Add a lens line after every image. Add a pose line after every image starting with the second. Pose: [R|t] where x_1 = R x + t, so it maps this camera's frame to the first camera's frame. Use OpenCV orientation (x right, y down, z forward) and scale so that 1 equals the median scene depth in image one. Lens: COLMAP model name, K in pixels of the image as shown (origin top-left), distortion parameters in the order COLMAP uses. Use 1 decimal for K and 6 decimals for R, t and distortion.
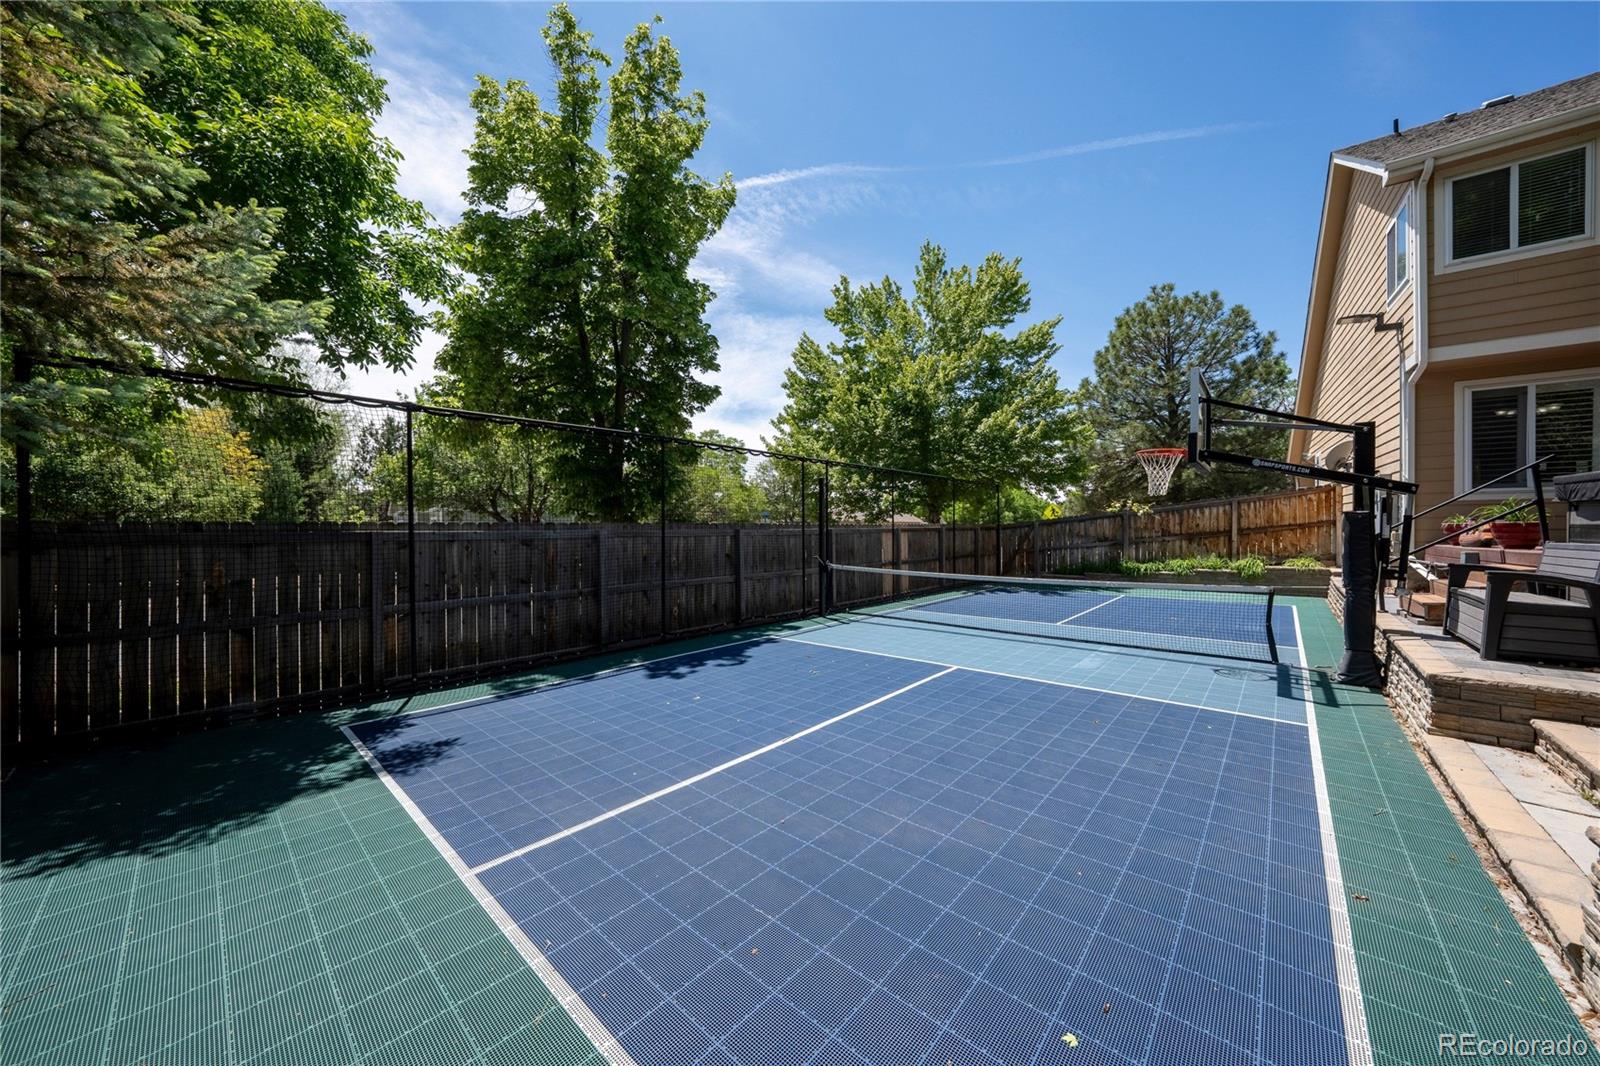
lens RADIAL K [[551.0, 0, 801.4], [0, 551.0, 528.5], [0, 0, 1]] dist [-0.009492, -0.000056]
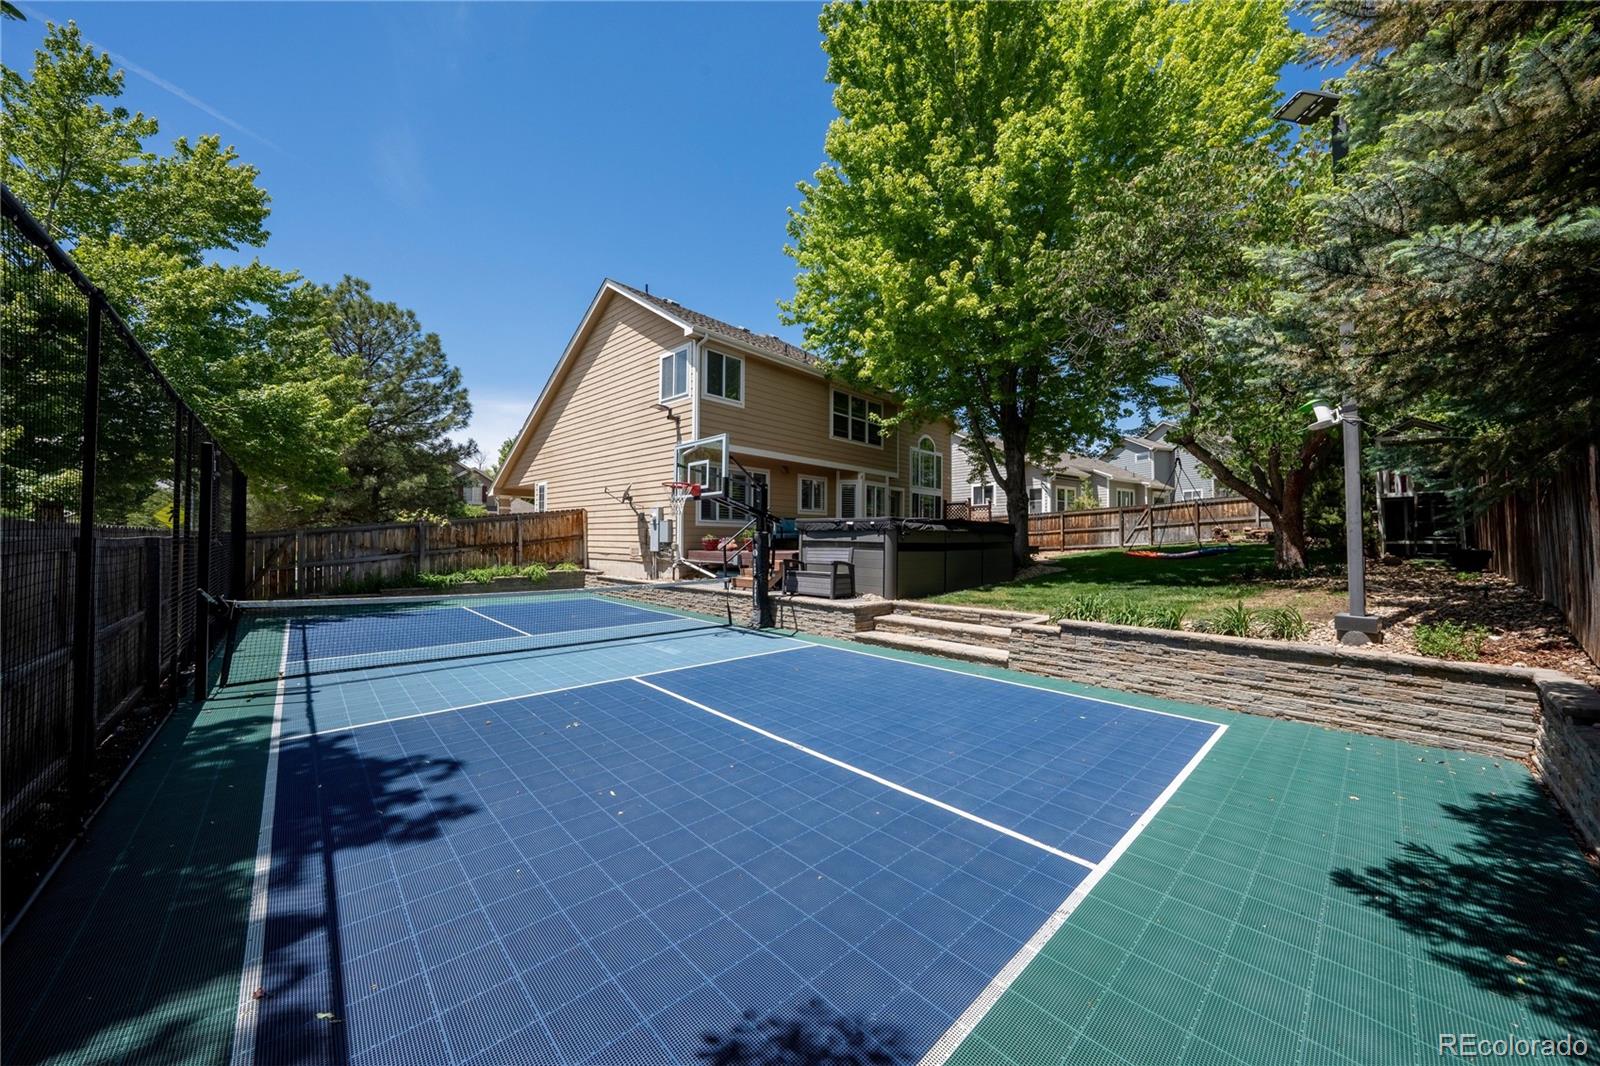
lens RADIAL K [[551.0, 0, 801.4], [0, 551.0, 528.5], [0, 0, 1]] dist [-0.009492, -0.000056]
pose [[0.115445, 0.026383, 0.992963, -0.296971], [-0.005596, 0.999649, -0.025910, 0.001458], [-0.993298, -0.002566, 0.115552, 0.247725]]
